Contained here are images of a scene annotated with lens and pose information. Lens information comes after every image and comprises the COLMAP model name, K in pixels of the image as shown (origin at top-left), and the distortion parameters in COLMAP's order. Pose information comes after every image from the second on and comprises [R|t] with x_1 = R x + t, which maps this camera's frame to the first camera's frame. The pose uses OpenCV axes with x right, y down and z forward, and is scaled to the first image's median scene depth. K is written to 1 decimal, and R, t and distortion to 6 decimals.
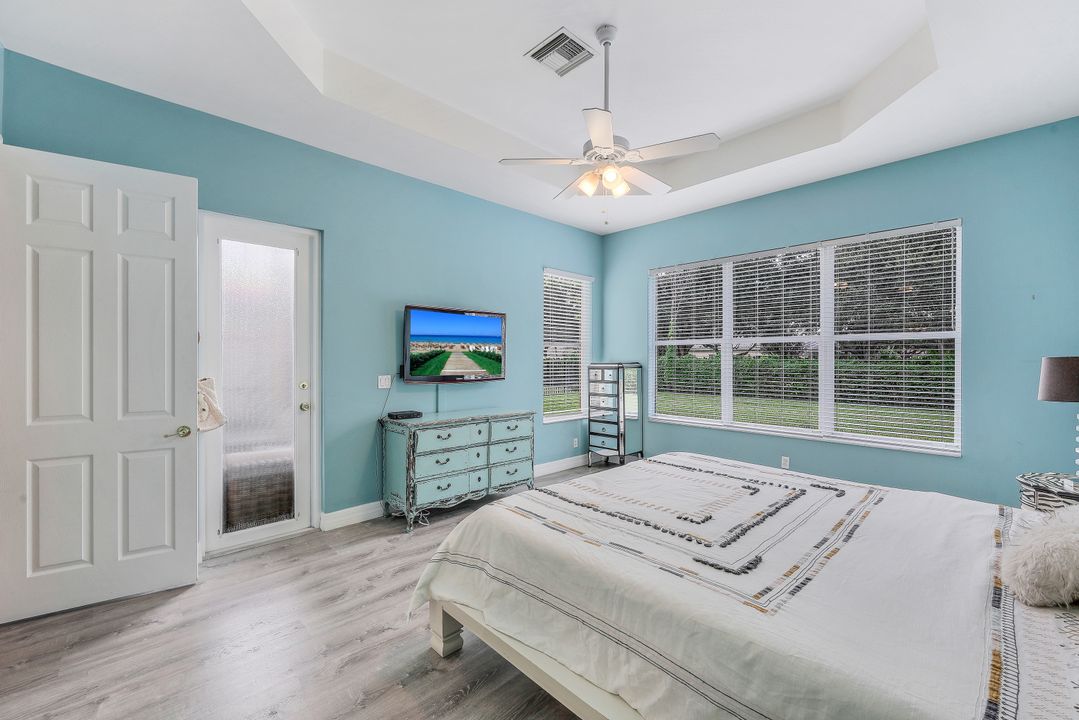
lens RADIAL K [[443.8, 0, 537.6], [0, 443.8, 358.6], [0, 0, 1]] dist [0.001876, 0.000755]
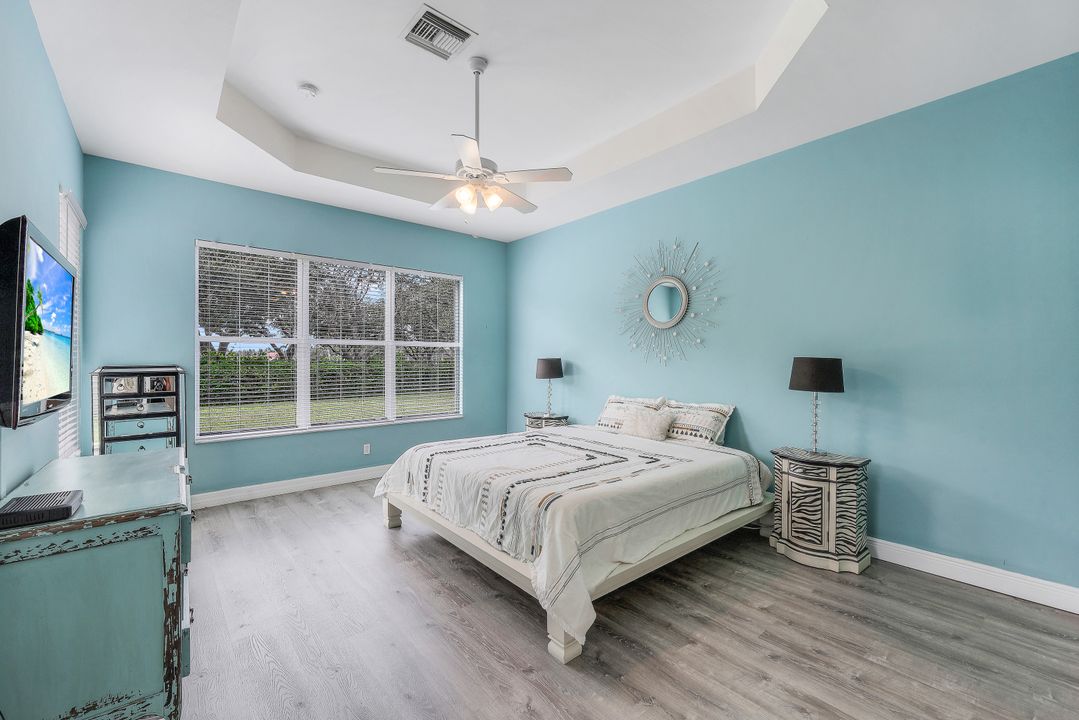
lens RADIAL K [[443.8, 0, 536.9], [0, 443.8, 360.4], [0, 0, 1]] dist [0.001876, 0.000755]
pose [[0.061144, -0.003736, 0.998122, -0.690789], [-0.001125, 0.999992, 0.003812, -0.002404], [-0.998128, -0.001356, 0.061139, 0.581285]]
